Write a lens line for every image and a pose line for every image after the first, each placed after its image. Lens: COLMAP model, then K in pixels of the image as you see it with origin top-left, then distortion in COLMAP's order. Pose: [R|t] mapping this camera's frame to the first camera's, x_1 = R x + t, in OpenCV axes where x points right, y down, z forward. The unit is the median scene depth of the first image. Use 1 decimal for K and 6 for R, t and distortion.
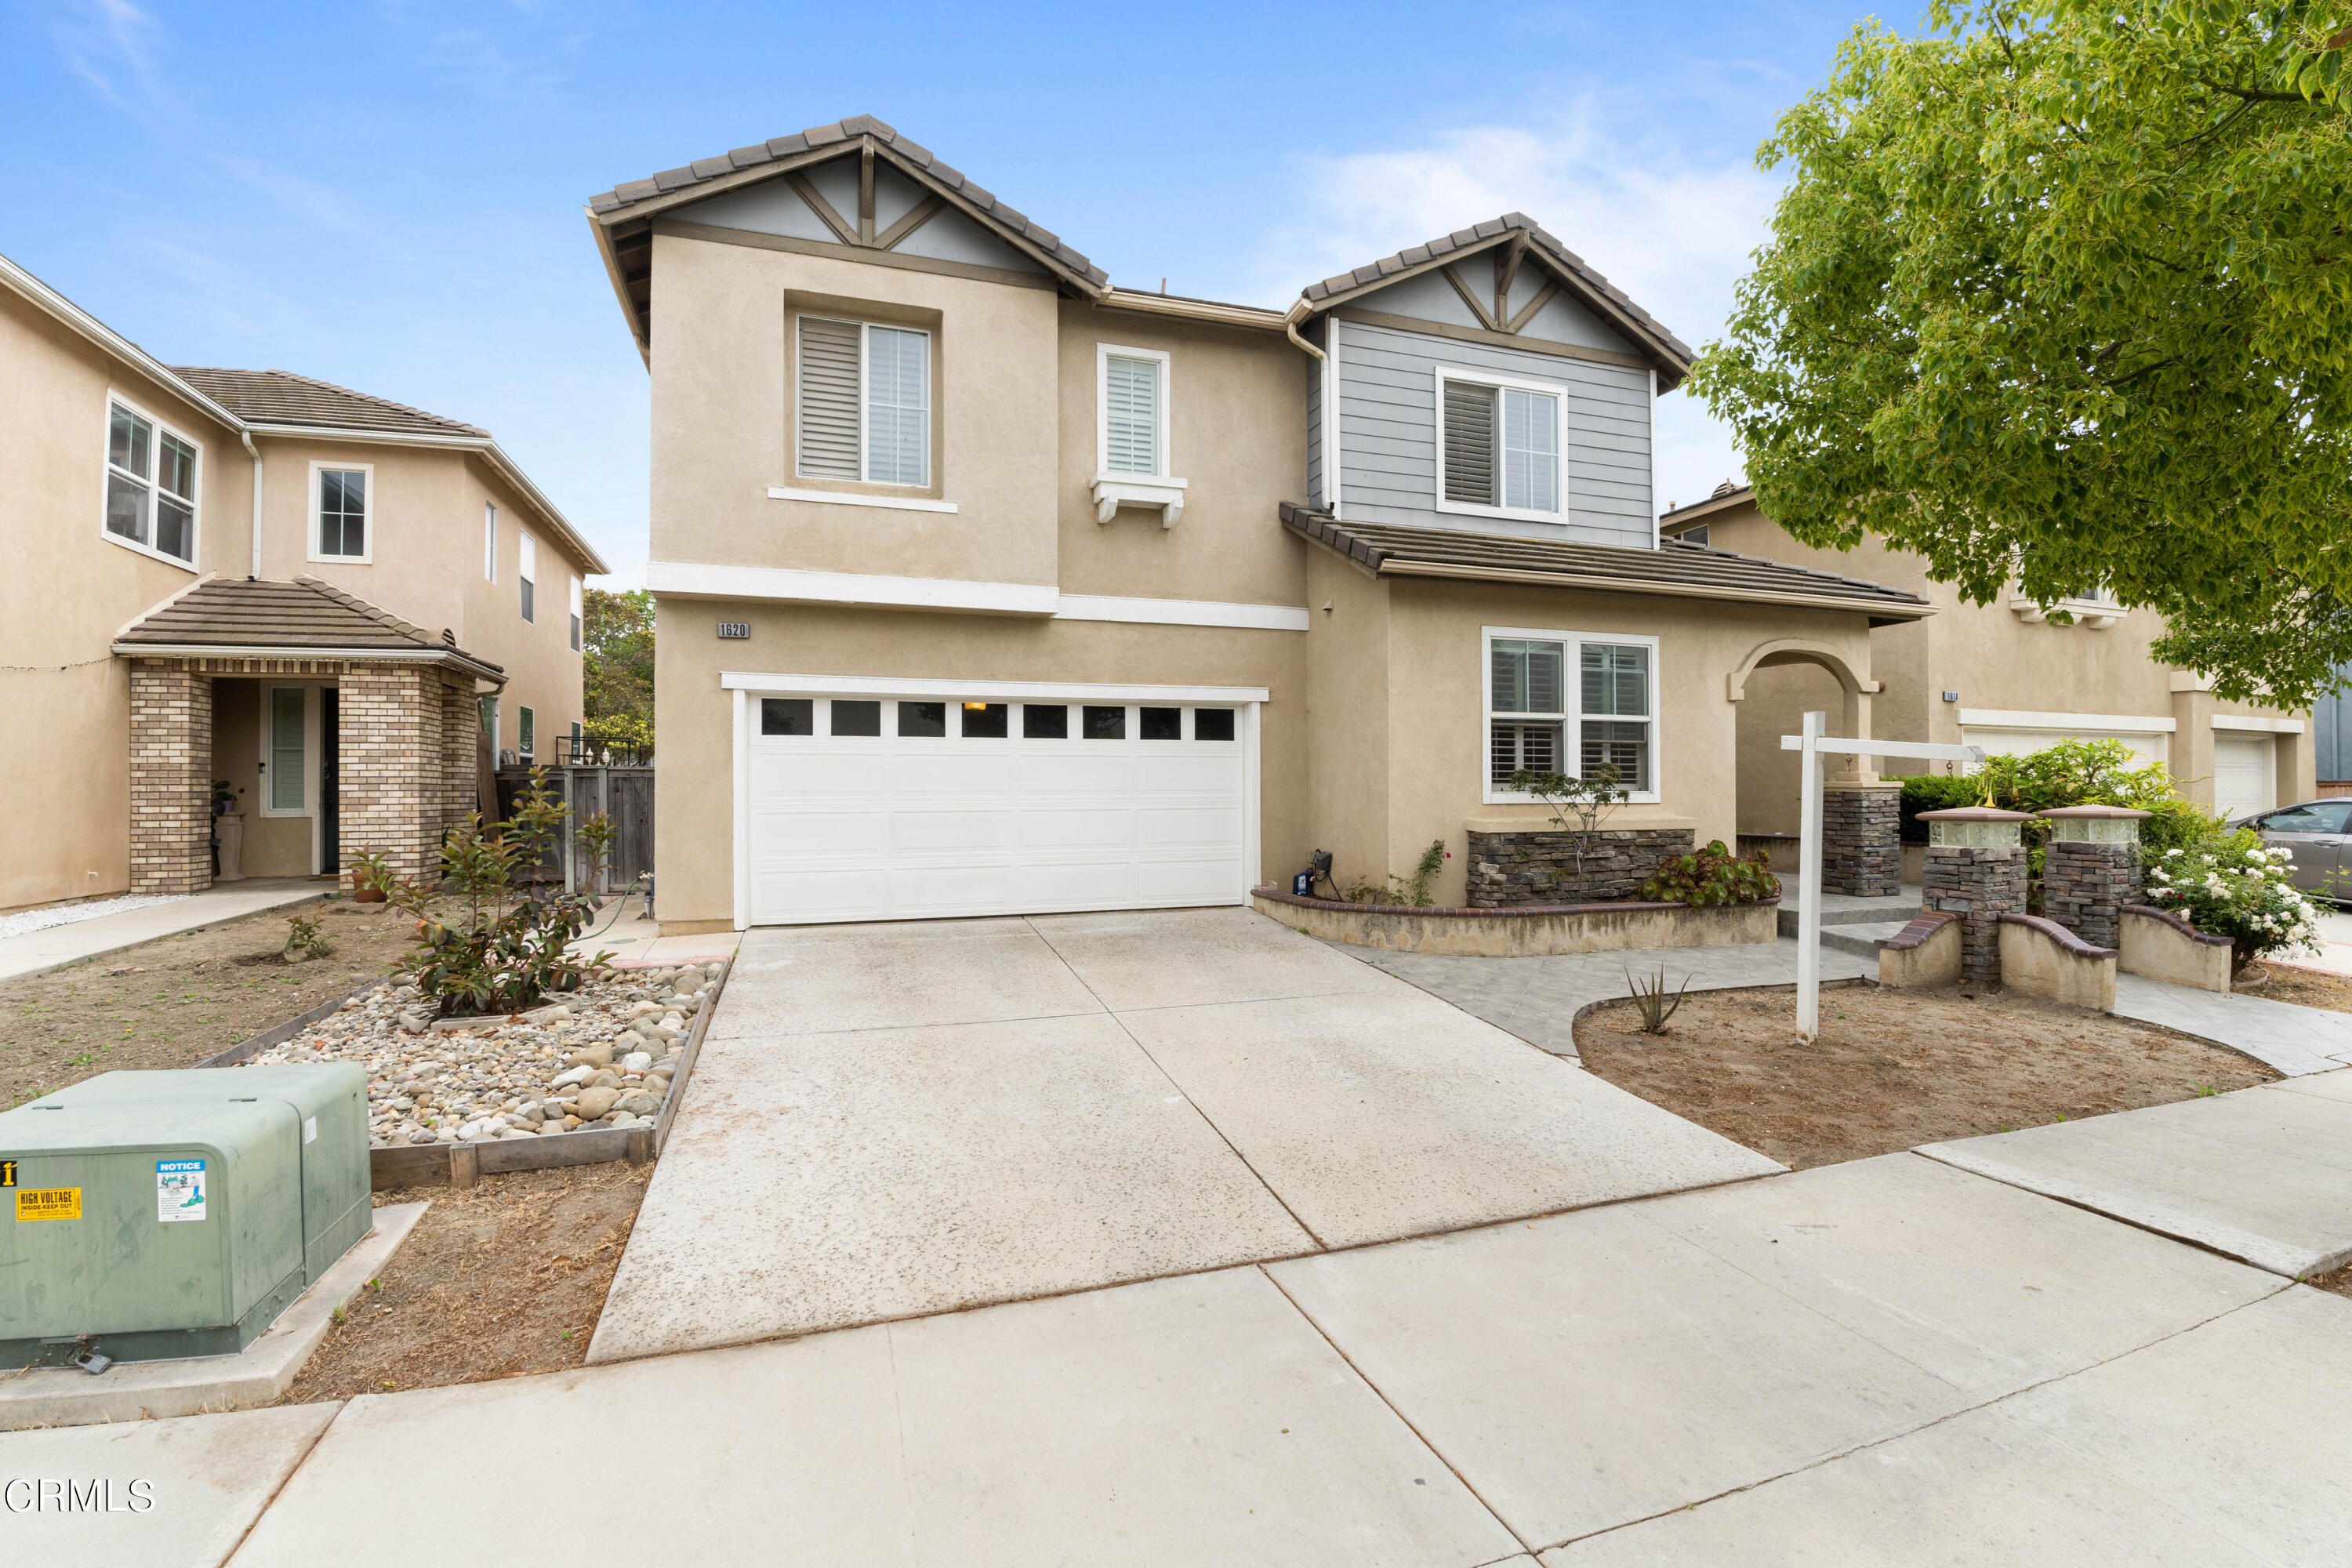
lens RADIAL K [[1042.0, 0, 1178.5], [0, 1042.0, 774.8], [0, 0, 1]] dist [-0.004279, -0.022025]
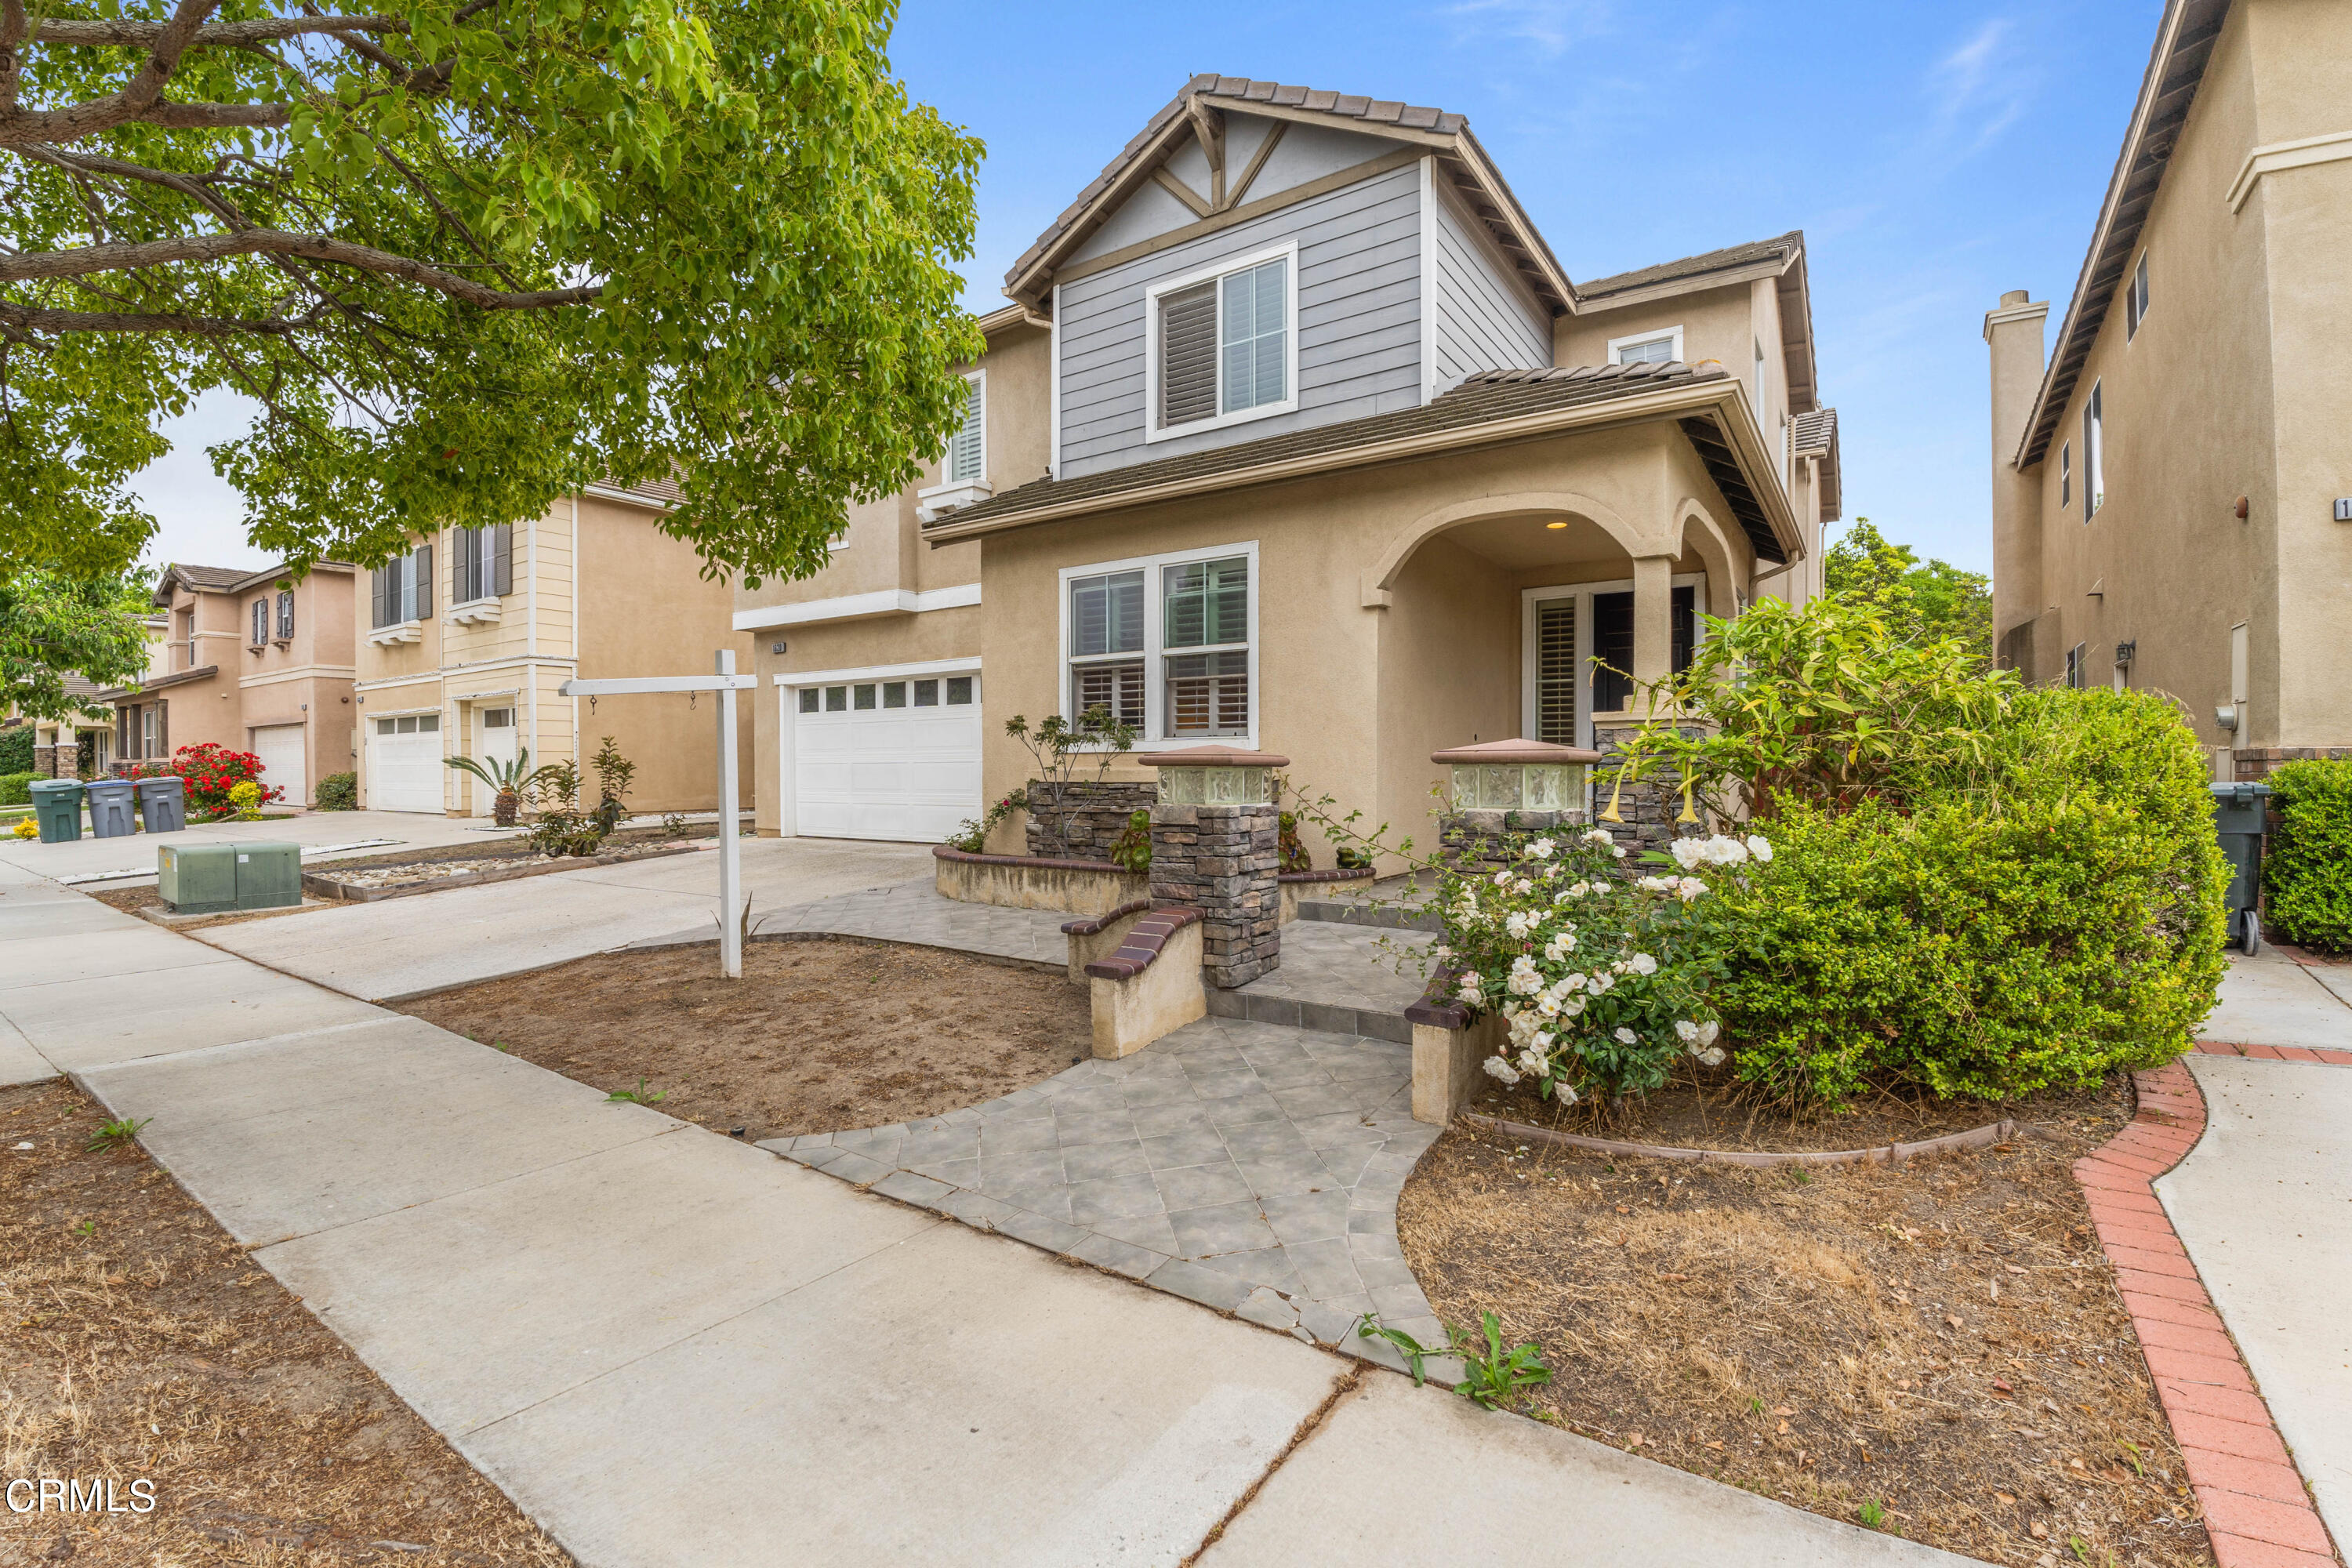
lens RADIAL K [[1047.4, 0, 1178.1], [0, 1047.4, 773.0], [0, 0, 1]] dist [-0.001964, -0.024104]
pose [[0.595368, 0.004362, -0.803441, 1.143803], [0.012914, 0.999804, 0.014998, 0.033570], [0.803349, -0.019305, 0.595195, 0.507943]]
